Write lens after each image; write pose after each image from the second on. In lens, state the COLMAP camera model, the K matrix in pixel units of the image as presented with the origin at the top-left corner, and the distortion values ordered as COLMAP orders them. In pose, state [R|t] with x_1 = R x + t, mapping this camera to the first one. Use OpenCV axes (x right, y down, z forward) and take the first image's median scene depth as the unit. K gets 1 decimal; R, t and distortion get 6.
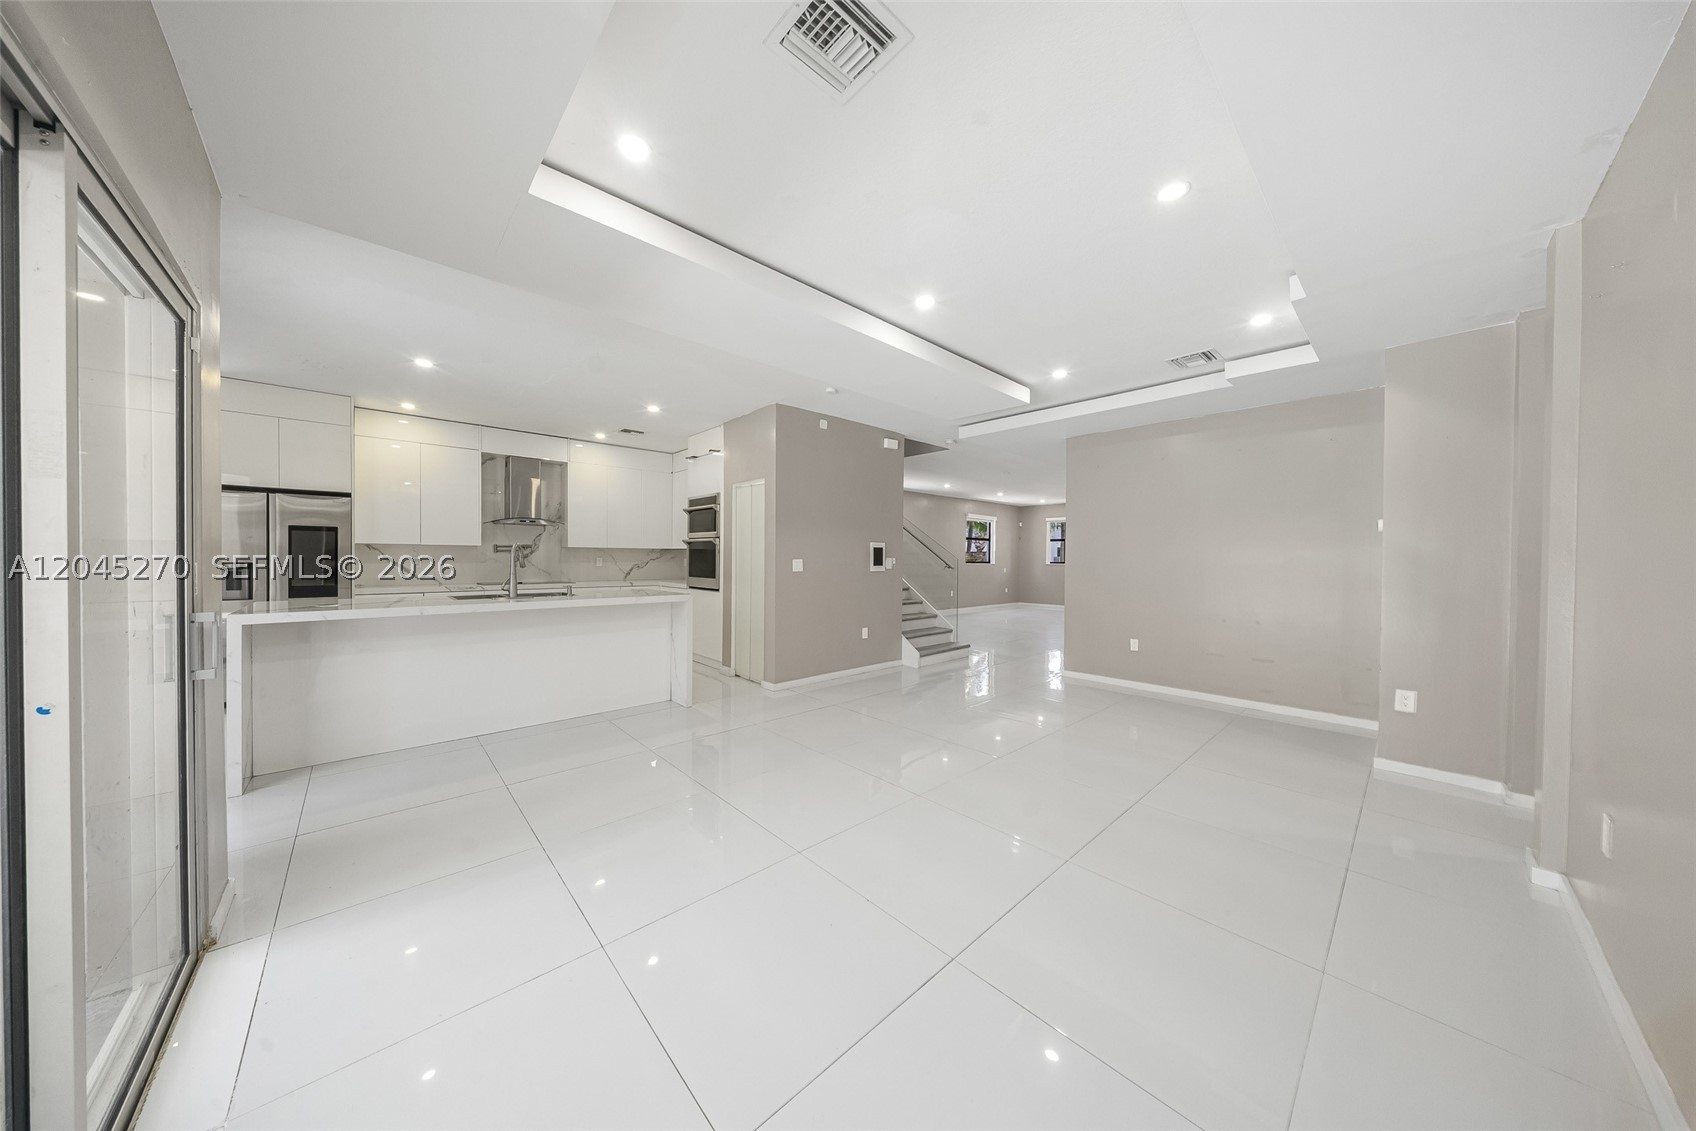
lens RADIAL K [[522.3, 0, 848.5], [0, 522.3, 562.4], [0, 0, 1]] dist [-0.000860, -0.000064]
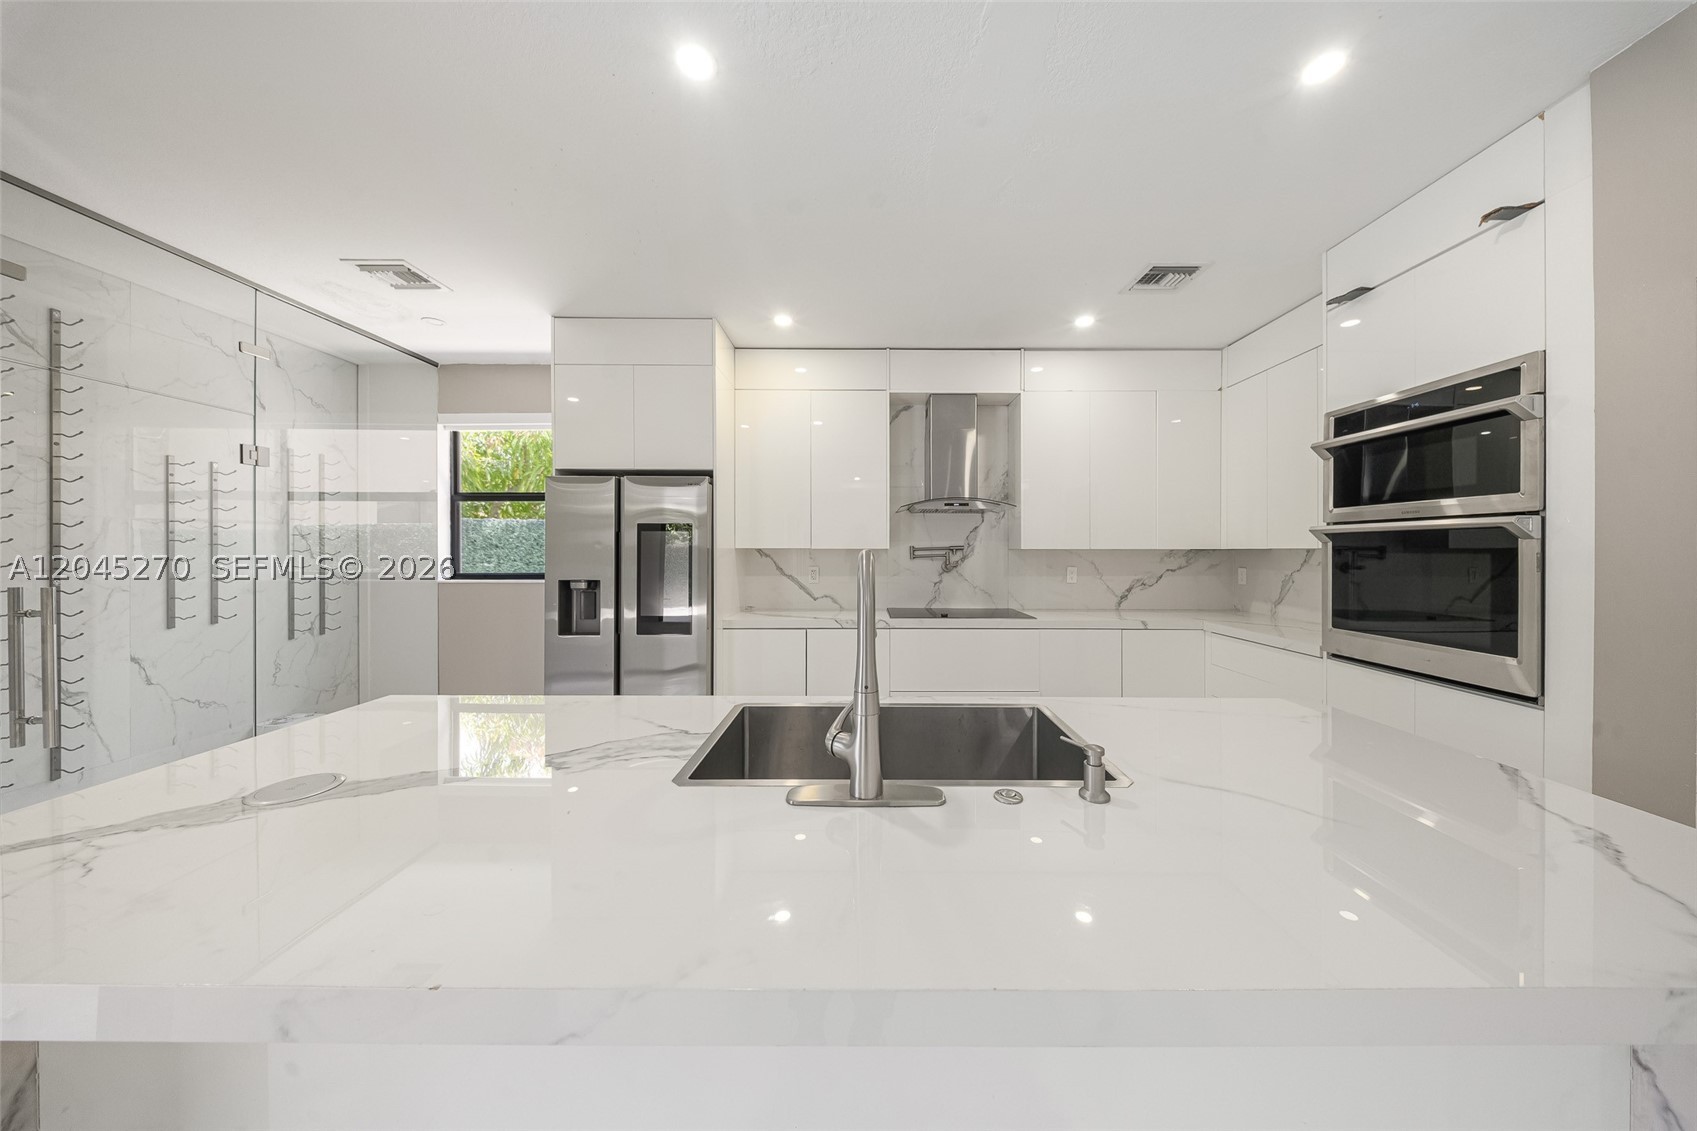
lens RADIAL K [[519.1, 0, 866.7], [0, 519.1, 550.6], [0, 0, 1]] dist [-0.000194, -0.000144]
pose [[0.734173, -0.006455, -0.678932, -0.301012], [-0.001135, 0.999942, -0.010735, -0.022580], [0.678962, 0.008652, 0.734123, 0.515487]]
